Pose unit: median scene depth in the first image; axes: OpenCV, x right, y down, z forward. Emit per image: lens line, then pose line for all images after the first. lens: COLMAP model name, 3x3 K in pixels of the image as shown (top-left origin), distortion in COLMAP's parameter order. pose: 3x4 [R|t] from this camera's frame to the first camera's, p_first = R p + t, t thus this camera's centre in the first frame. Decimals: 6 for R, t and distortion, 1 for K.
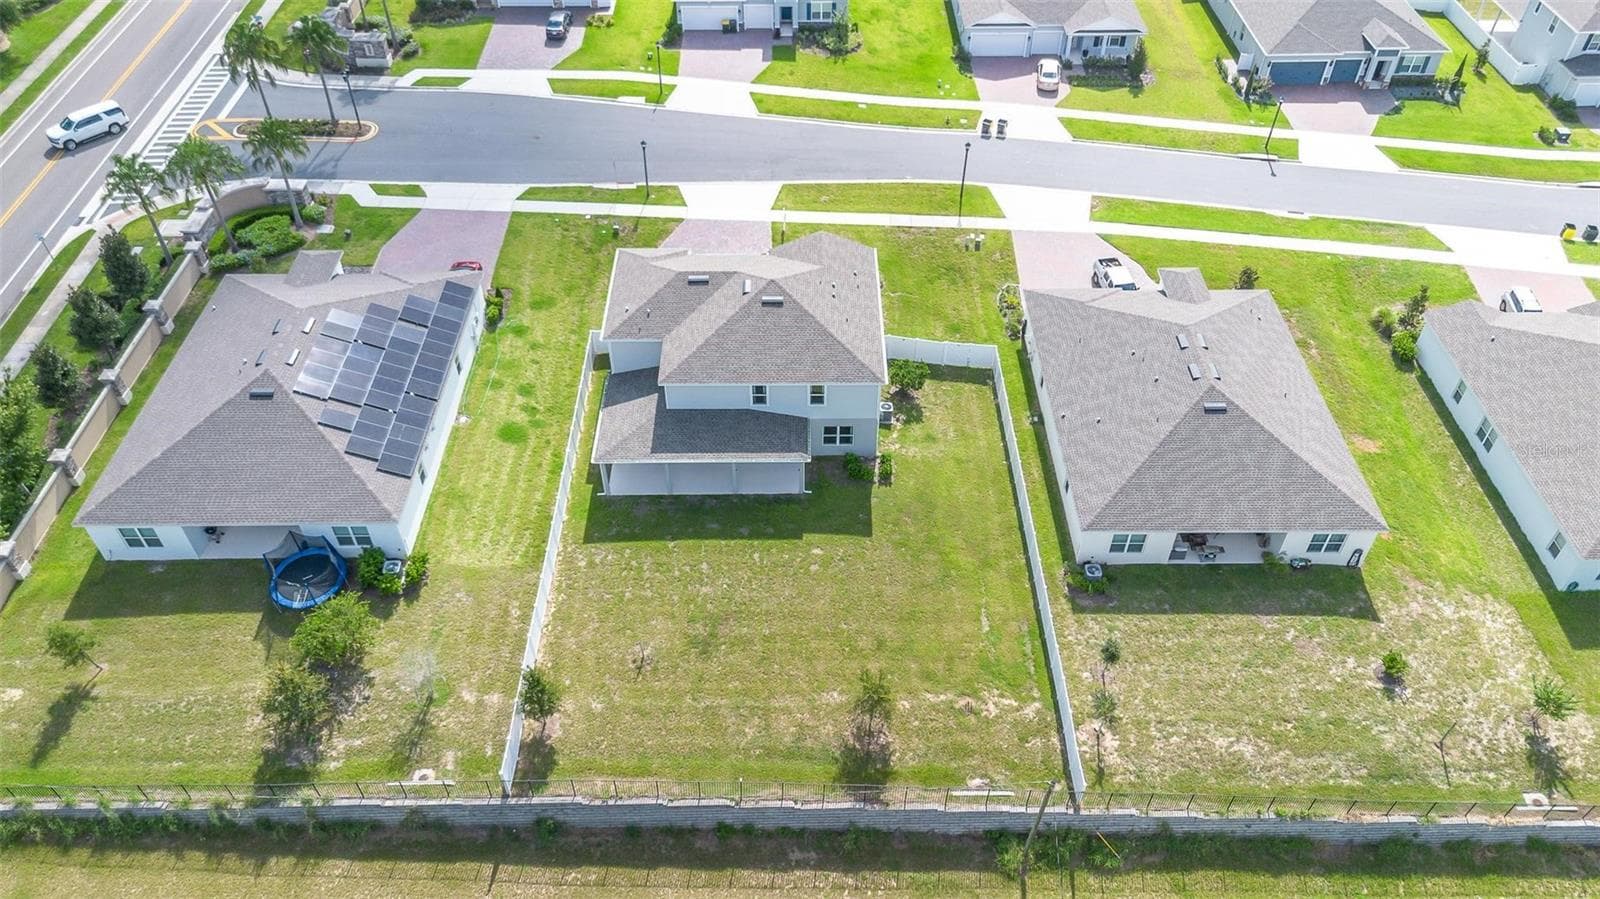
lens RADIAL K [[1131.0, 0, 800.0], [0, 1131.0, 449.5], [0, 0, 1]] dist [0.045278, -0.046533]
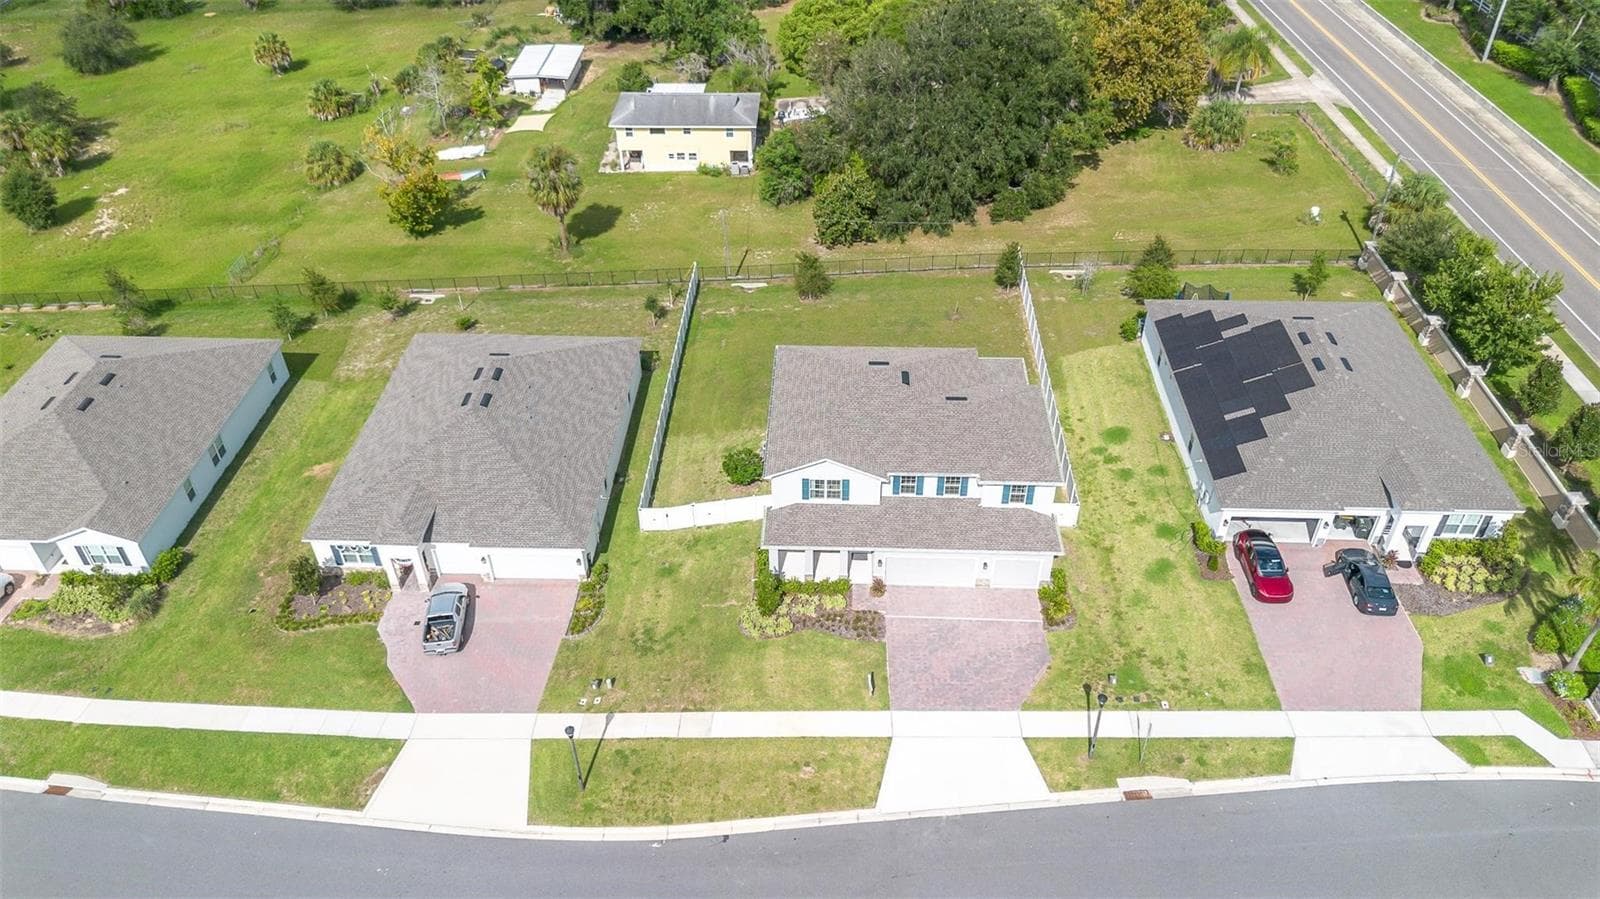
lens RADIAL K [[1131.0, 0, 800.0], [0, 1131.0, 449.5], [0, 0, 1]] dist [0.045278, -0.046533]
pose [[-0.999021, -0.020981, 0.038939, 0.006688], [0.036106, 0.121710, 0.991909, -1.120895], [-0.025551, 0.992344, -0.120833, 1.171684]]
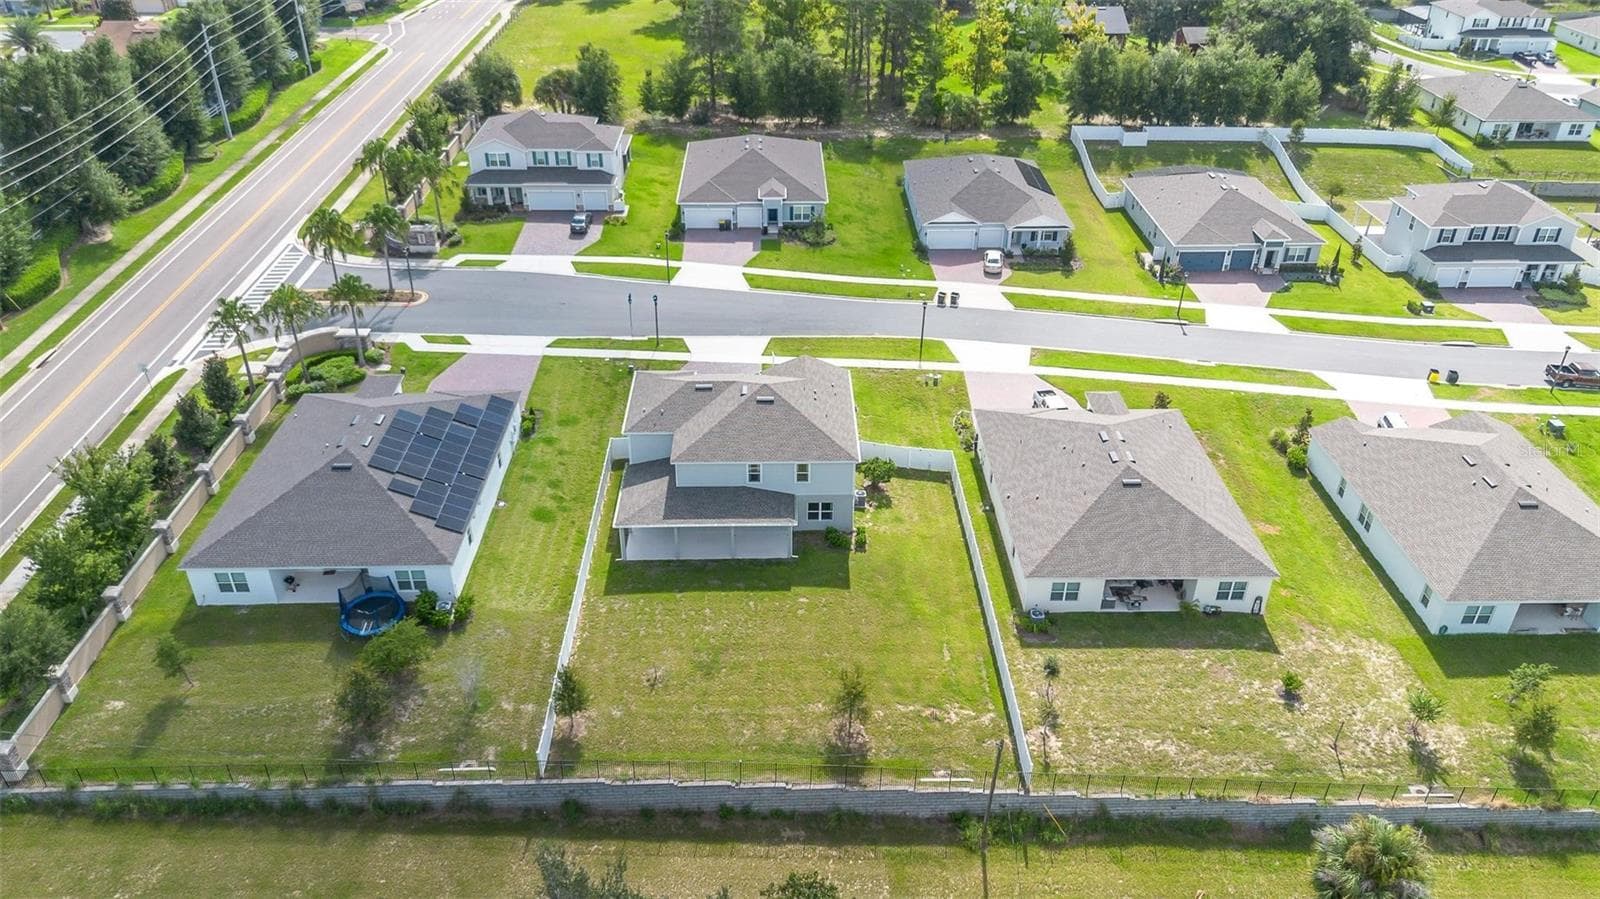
lens RADIAL K [[1131.0, 0, 800.0], [0, 1131.0, 449.5], [0, 0, 1]] dist [0.045278, -0.046533]
pose [[0.999836, -0.002426, 0.017964, -0.008363], [0.006206, 0.976925, -0.213492, 0.175164], [-0.017031, 0.213569, 0.976780, -0.170994]]
